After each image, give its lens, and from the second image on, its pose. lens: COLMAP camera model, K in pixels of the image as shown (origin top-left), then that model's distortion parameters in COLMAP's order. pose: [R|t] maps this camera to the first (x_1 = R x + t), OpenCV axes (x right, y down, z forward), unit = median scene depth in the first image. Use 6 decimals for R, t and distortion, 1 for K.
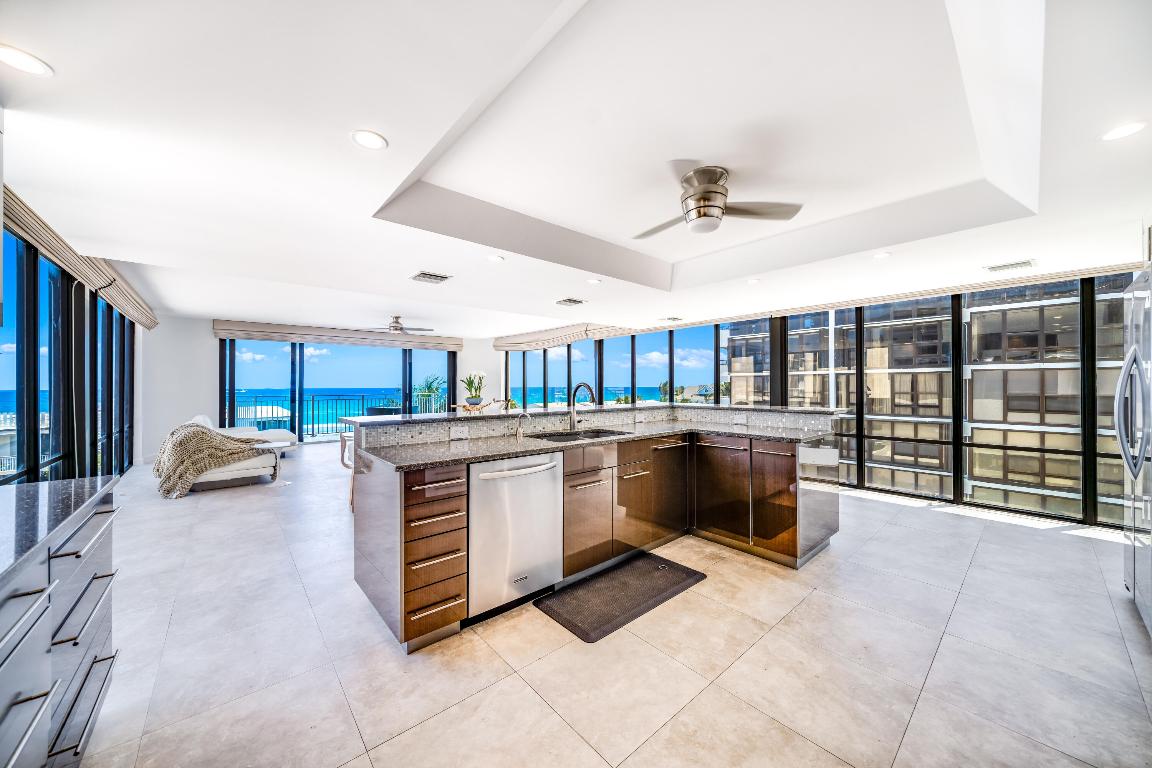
lens RADIAL K [[402.8, 0, 576.0], [0, 402.8, 384.0], [0, 0, 1]] dist [-0.002746, -0.000017]
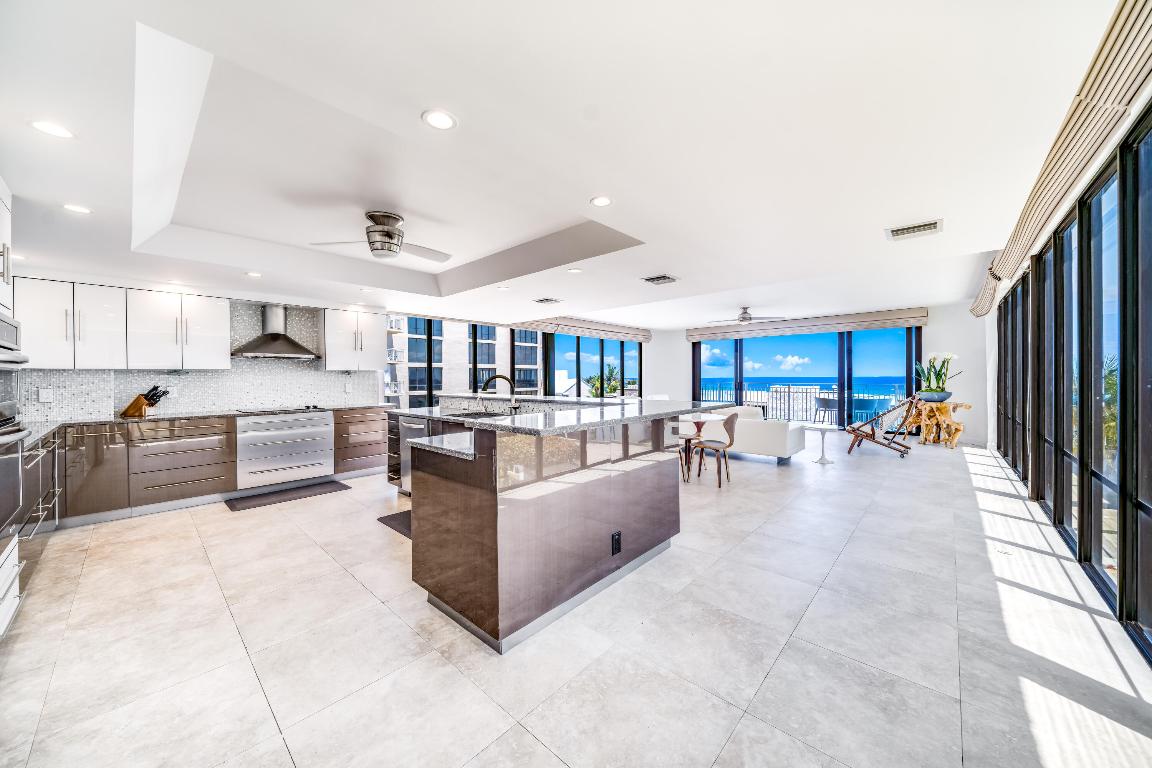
lens RADIAL K [[405.7, 0, 575.0], [0, 405.7, 378.6], [0, 0, 1]] dist [-0.000288, -0.000067]
pose [[0.112157, 0.004040, -0.993682, 0.382003], [0.012915, 0.999901, 0.005523, 0.001035], [0.993607, -0.013453, 0.112094, 0.329045]]
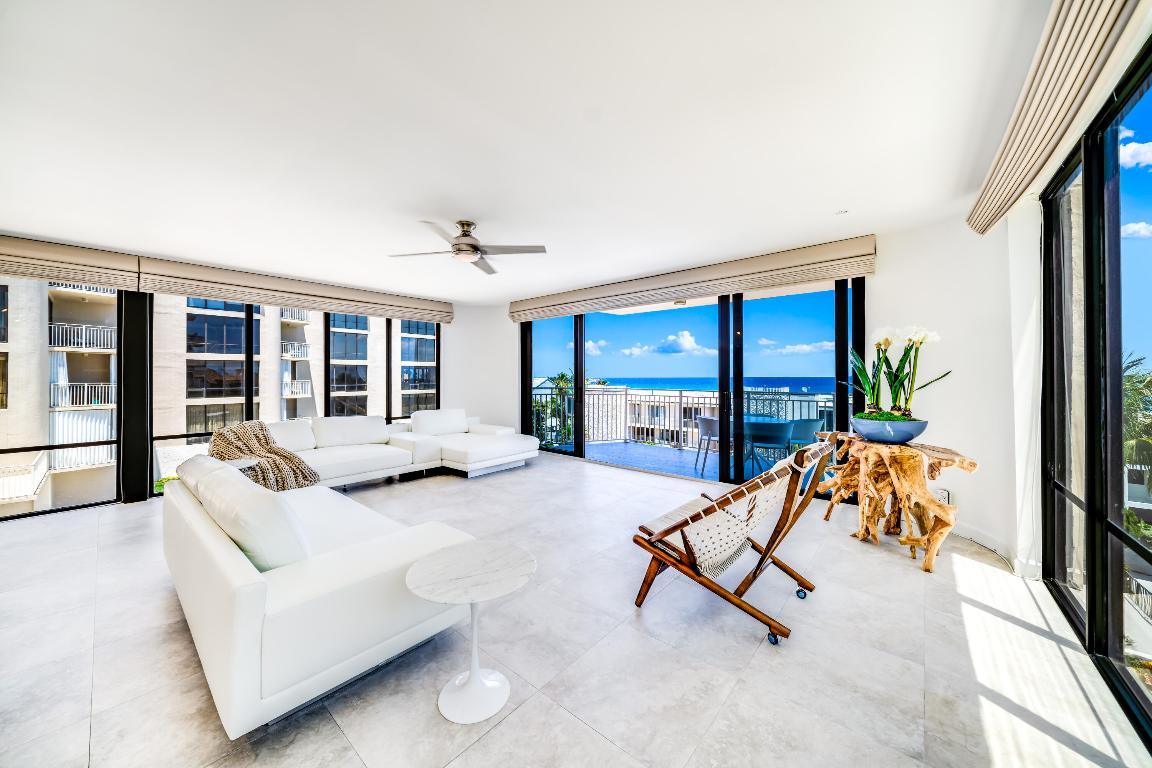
lens RADIAL K [[398.7, 0, 568.3], [0, 398.7, 375.2], [0, 0, 1]] dist [-0.013886, 0.000112]
pose [[0.141424, -0.002424, -0.989946, 0.004187], [0.003798, 0.999991, -0.001906, 0.003117], [0.989942, -0.003490, 0.141432, 0.757699]]
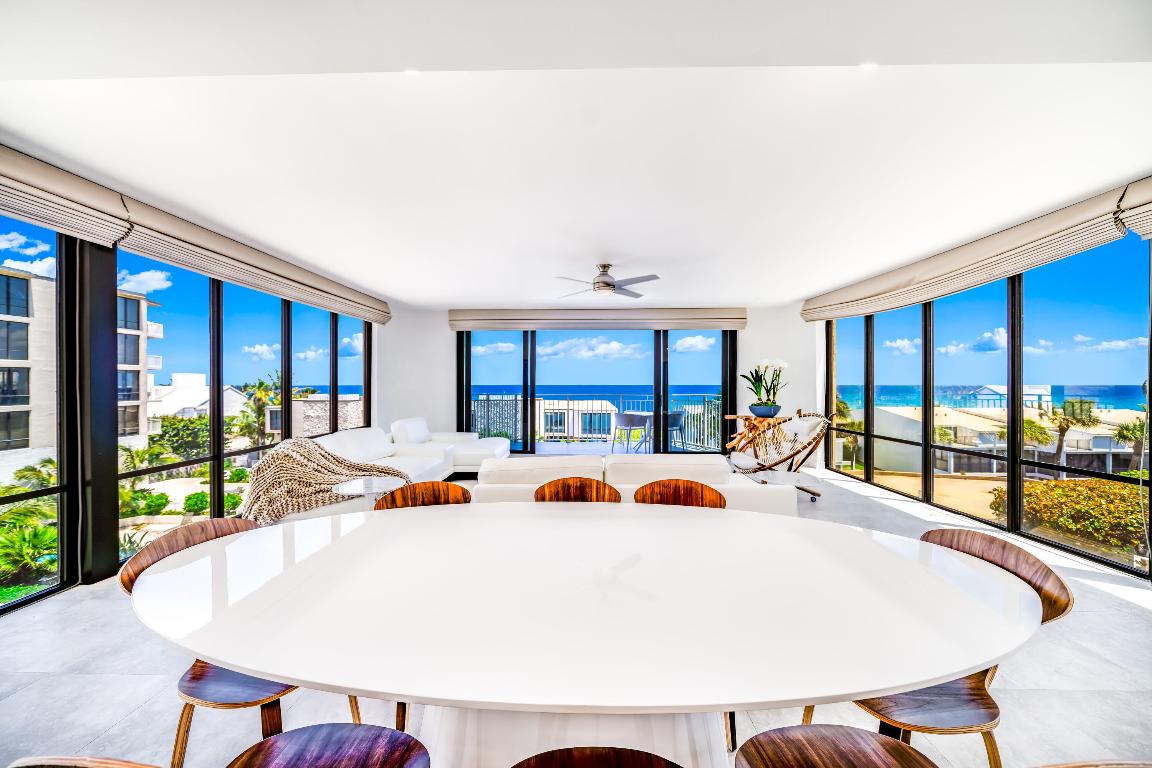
lens RADIAL K [[402.8, 0, 576.0], [0, 402.8, 384.0], [0, 0, 1]] dist [-0.002746, -0.000017]
pose [[0.744515, 0.002995, -0.667600, -0.067139], [0.000448, 0.999987, 0.004985, 0.000712], [0.667606, -0.004010, 0.744504, 0.390460]]
